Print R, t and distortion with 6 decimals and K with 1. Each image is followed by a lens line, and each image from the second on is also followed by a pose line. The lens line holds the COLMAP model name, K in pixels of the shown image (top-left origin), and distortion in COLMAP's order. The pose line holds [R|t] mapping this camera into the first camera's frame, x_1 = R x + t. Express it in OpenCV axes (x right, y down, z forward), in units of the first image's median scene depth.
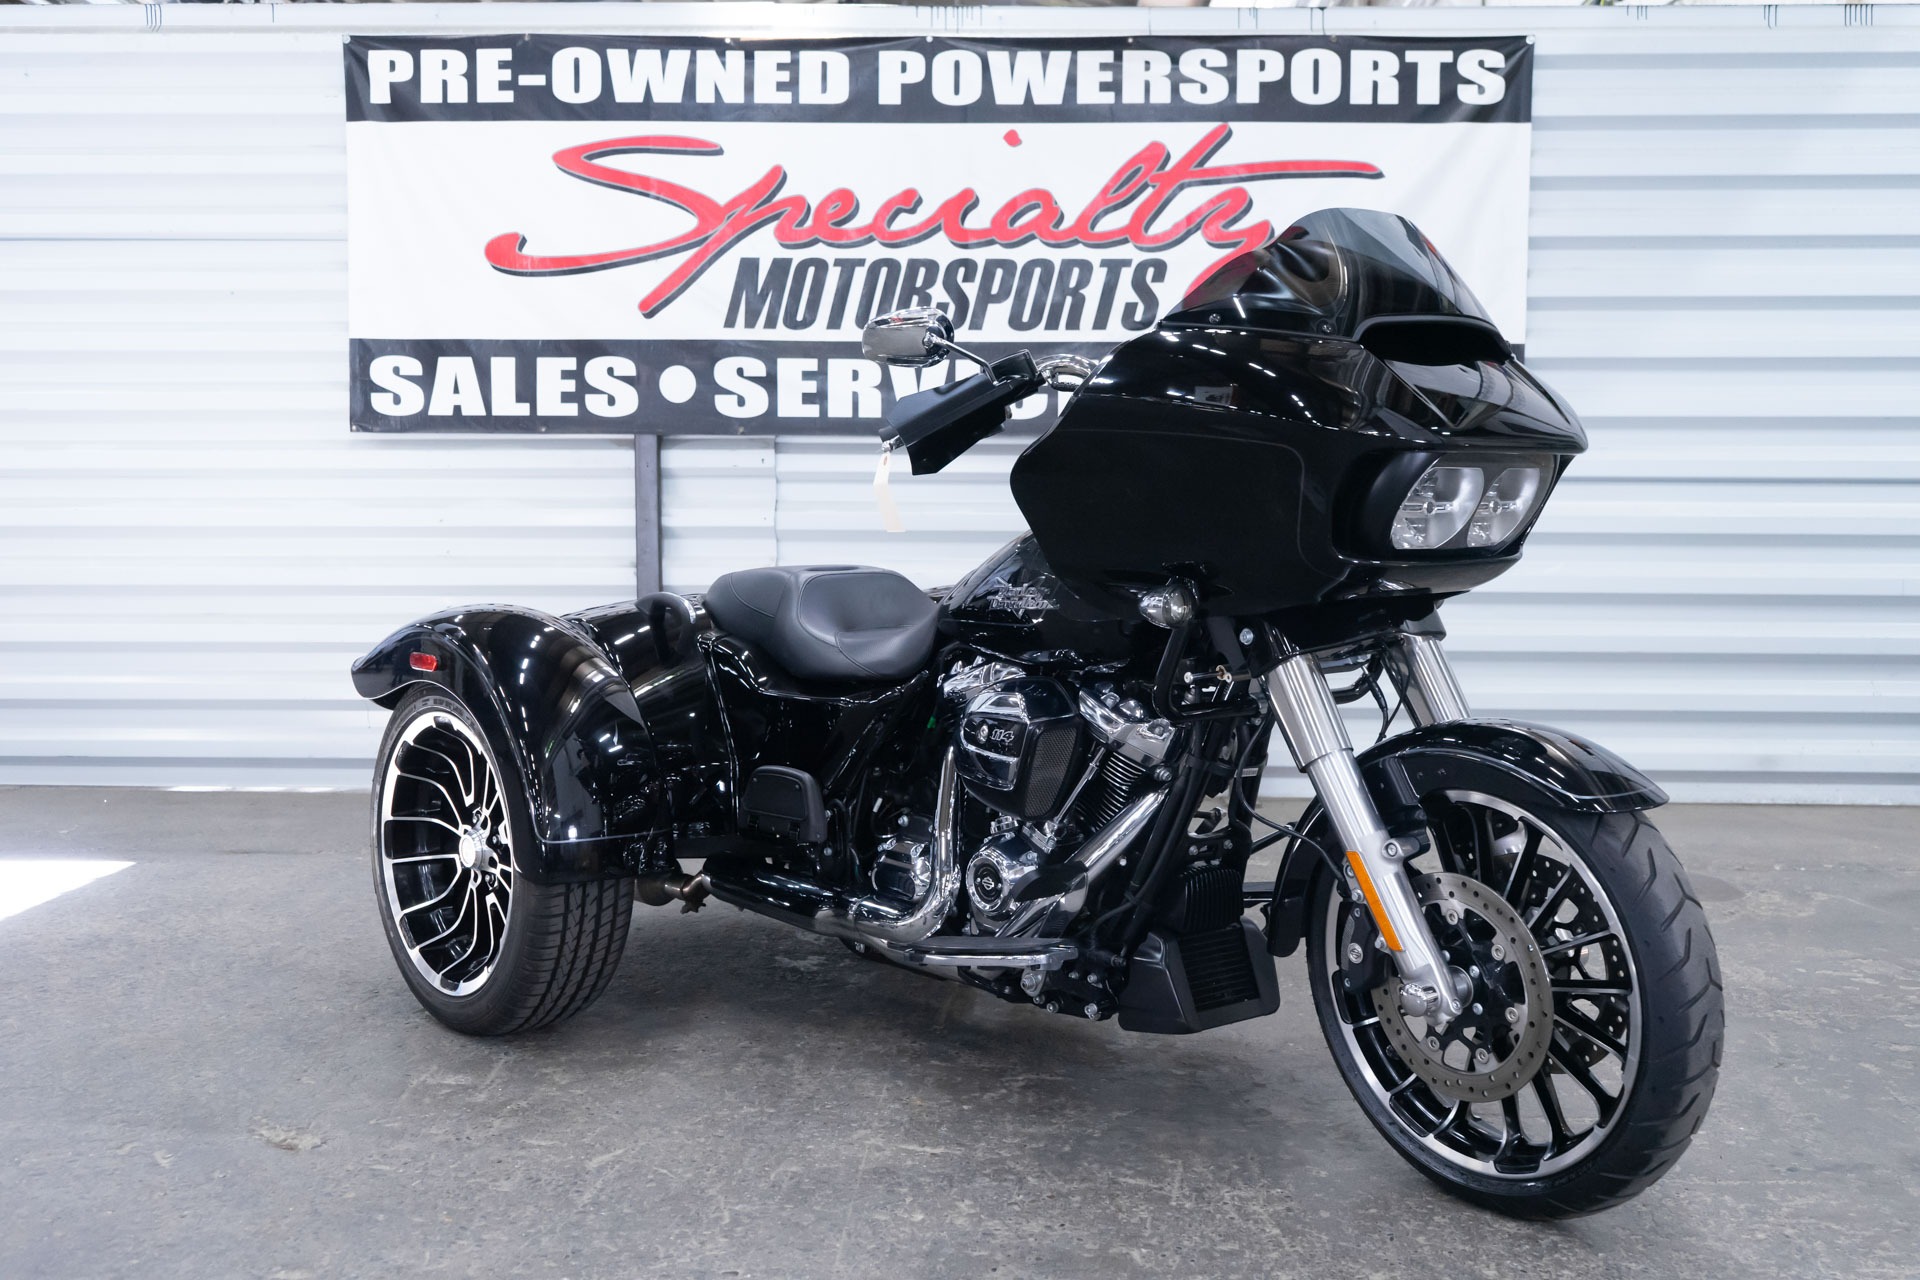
lens RADIAL K [[1992.5, 0, 960.9], [0, 1992.5, 639.8], [0, 0, 1]] dist [0.008048, 0.011342]
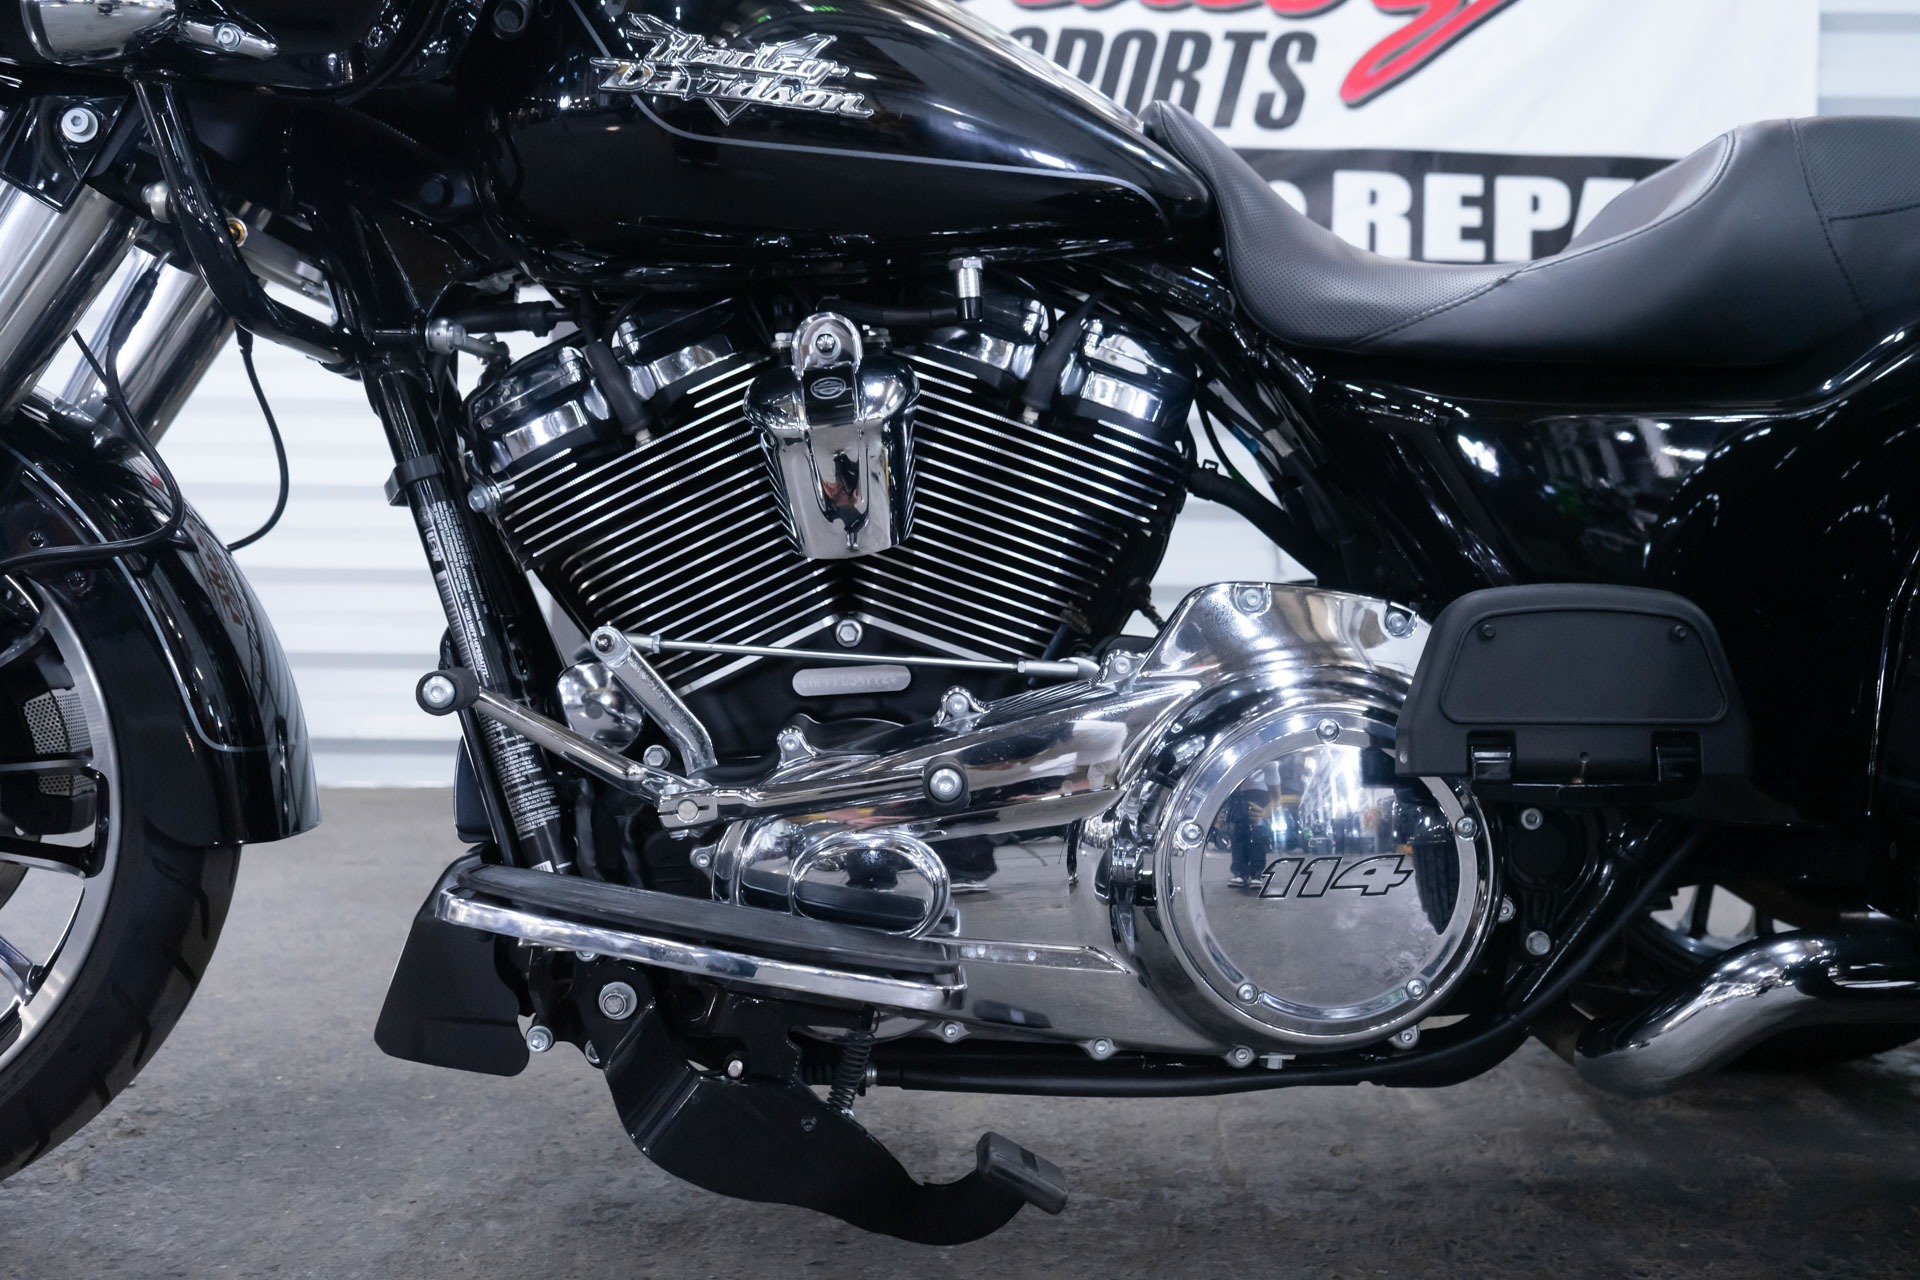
lens RADIAL K [[1906.3, 0, 960.0], [0, 1906.3, 640.0], [0, 0, 1]] dist [0.003704, 0.014901]
pose [[0.998510, 0.009651, 0.053711, -0.057204], [-0.007546, 0.999200, -0.039266, 0.051703], [-0.054047, 0.038802, 0.997784, 0.340212]]
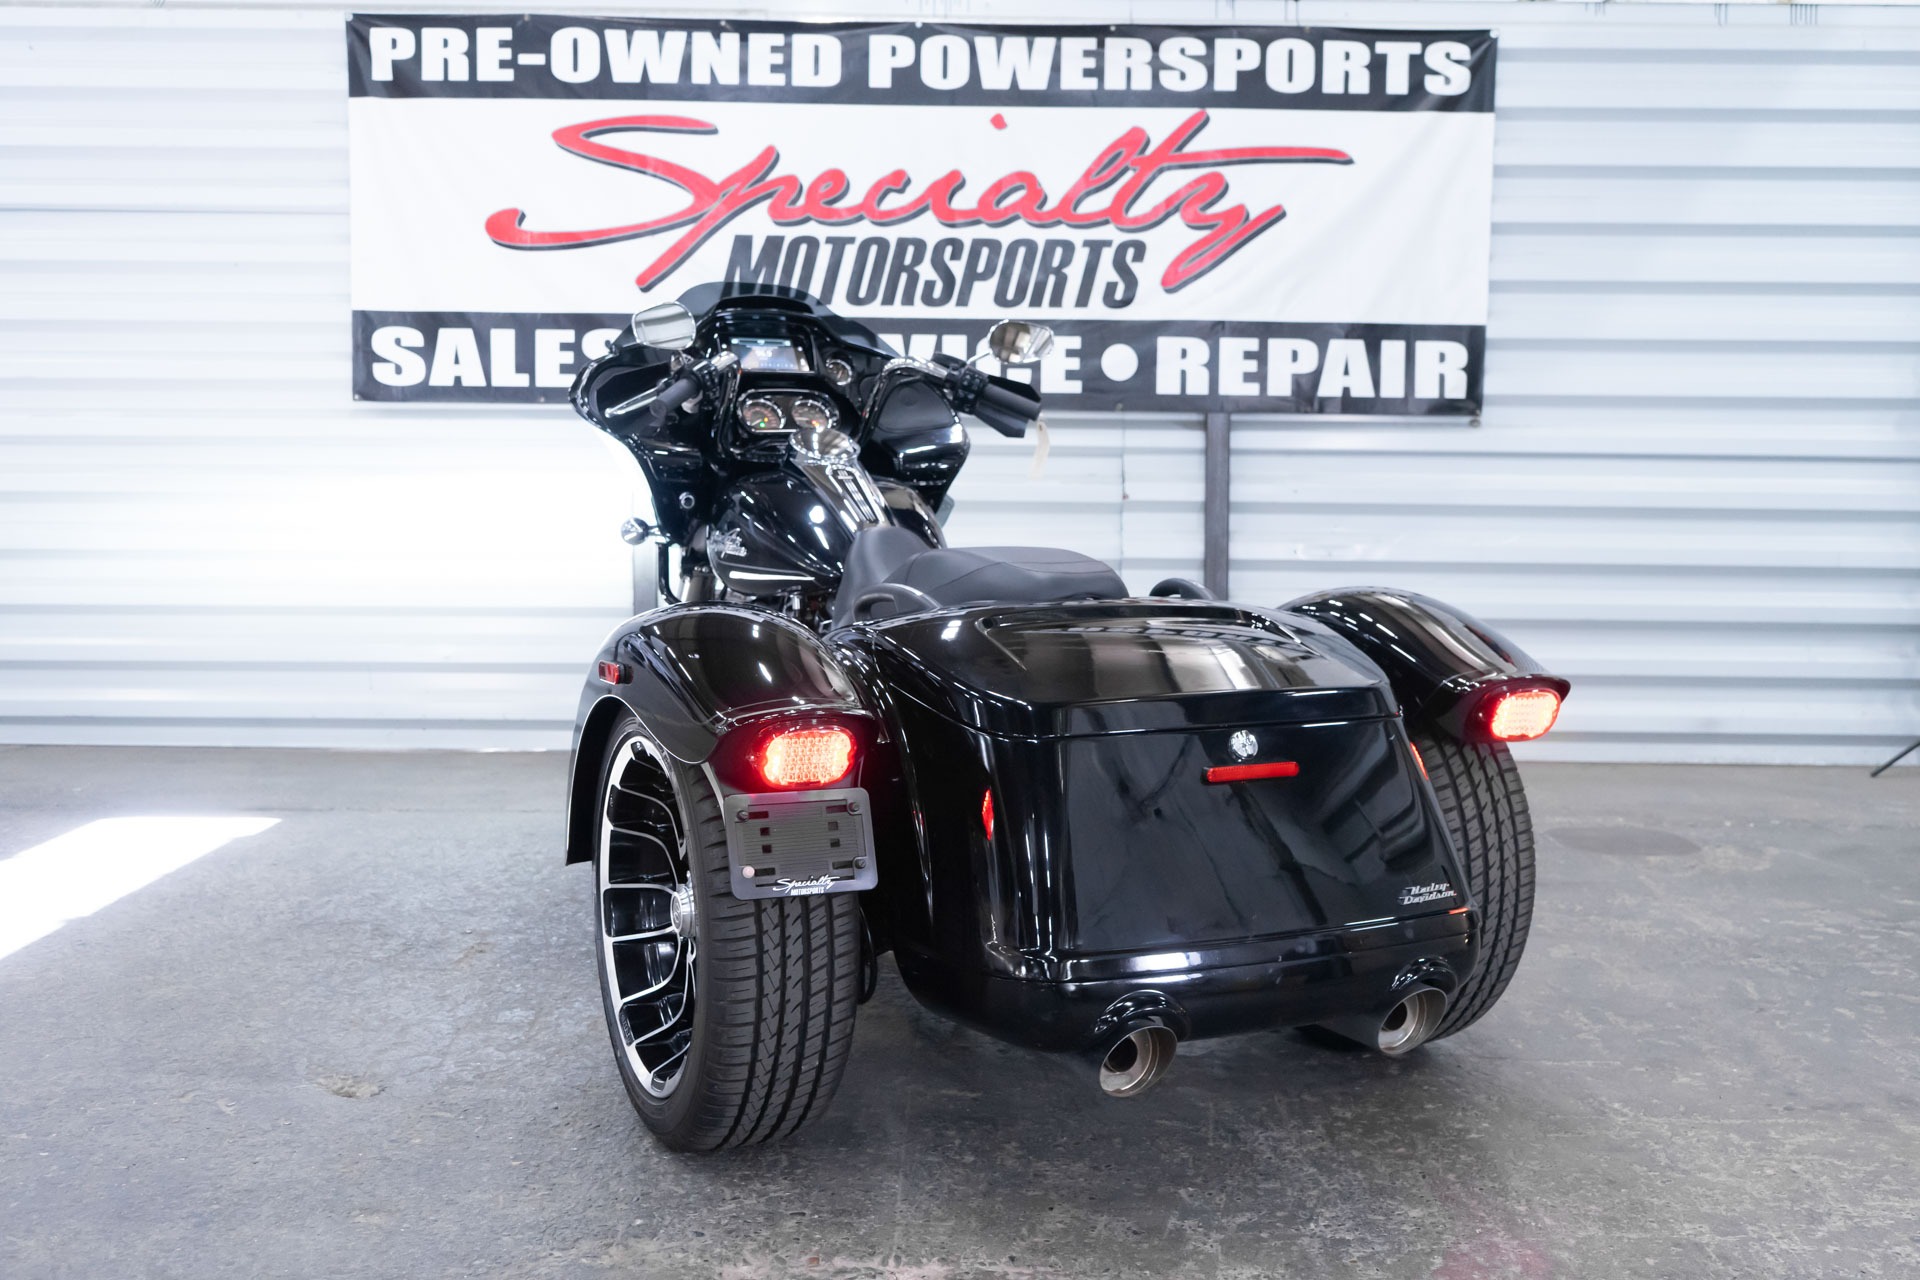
lens RADIAL K [[1910.4, 0, 961.9], [0, 1910.4, 639.2], [0, 0, 1]] dist [-0.000070, 0.030747]
pose [[0.999417, 0.002948, 0.034005, -0.026113], [-0.003527, 0.999849, 0.016987, 0.000580], [-0.033950, -0.017097, 0.999277, 0.003577]]
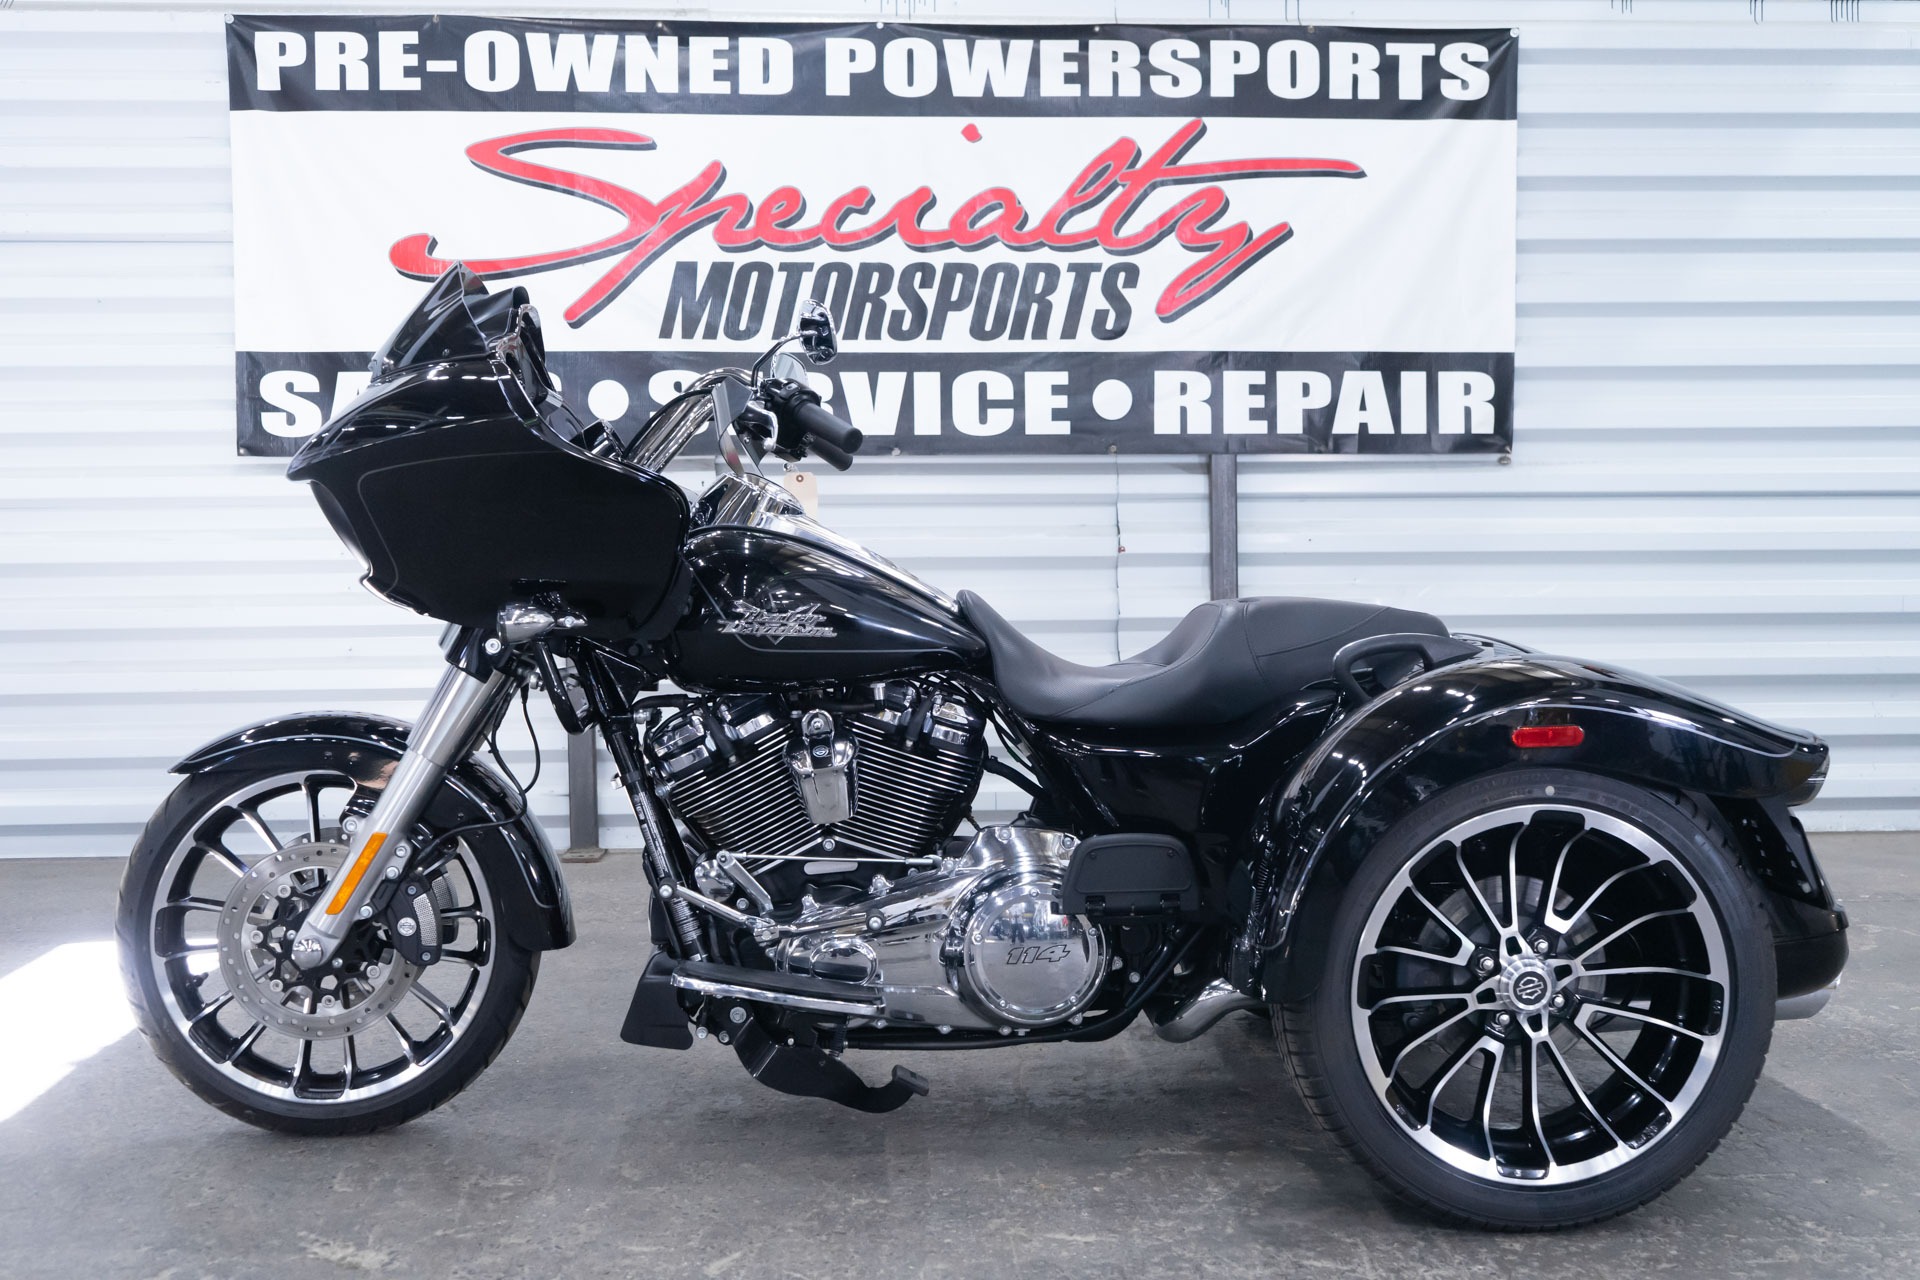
lens RADIAL K [[2133.2, 0, 963.4], [0, 2133.2, 641.7], [0, 0, 1]] dist [0.008031, 0.015976]
pose [[0.995548, -0.016578, 0.092787, -0.073597], [0.018093, 0.999716, -0.015510, -0.000155], [-0.092503, 0.017120, 0.995565, 0.017864]]
